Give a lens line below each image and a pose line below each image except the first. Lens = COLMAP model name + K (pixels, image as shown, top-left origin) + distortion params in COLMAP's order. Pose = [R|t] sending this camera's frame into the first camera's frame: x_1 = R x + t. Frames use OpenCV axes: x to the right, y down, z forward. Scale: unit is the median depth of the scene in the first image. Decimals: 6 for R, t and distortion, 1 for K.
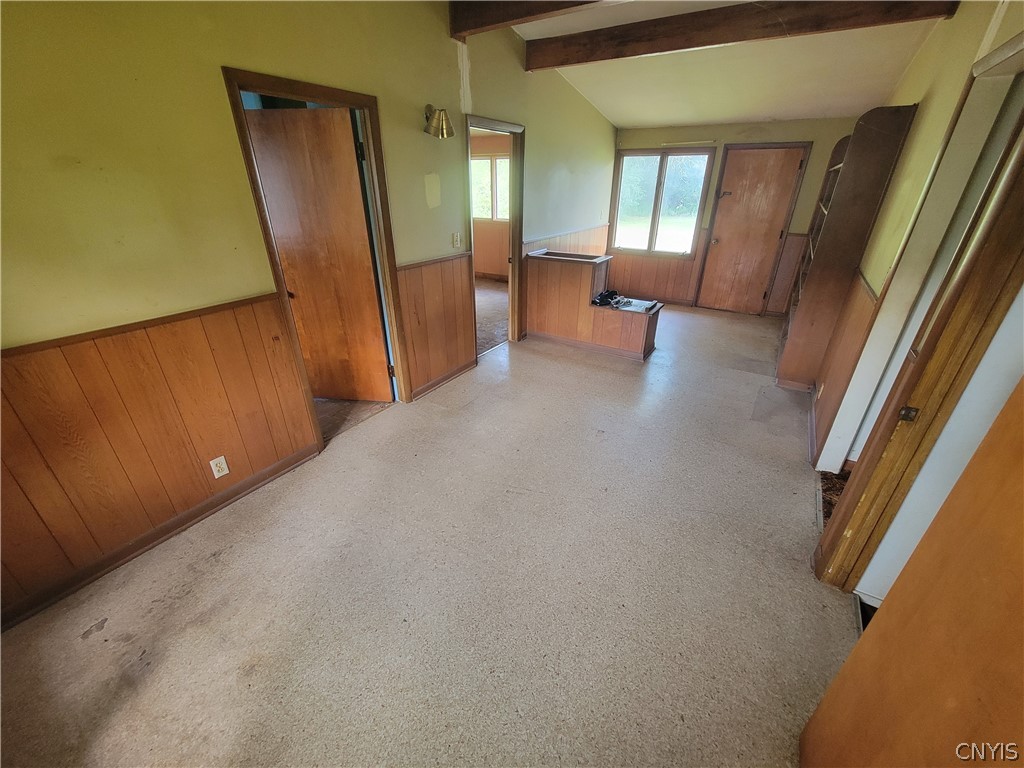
lens RADIAL K [[411.8, 0, 512.4], [0, 411.8, 382.7], [0, 0, 1]] dist [-0.005403, 0.000280]
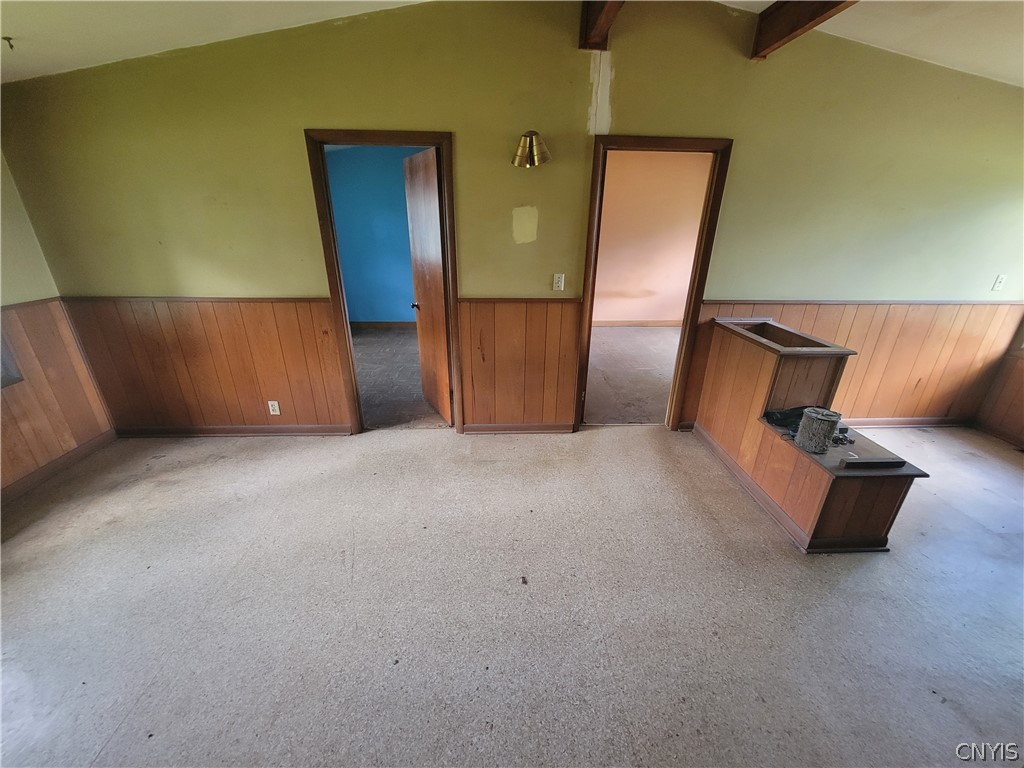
lens RADIAL K [[411.8, 0, 513.0], [0, 411.8, 387.4], [0, 0, 1]] dist [-0.005403, 0.000280]
pose [[0.585549, 0.314112, -0.747306, 0.584711], [-0.368004, 0.924409, 0.100205, -0.221618], [0.722292, 0.216337, 0.656881, 0.473565]]
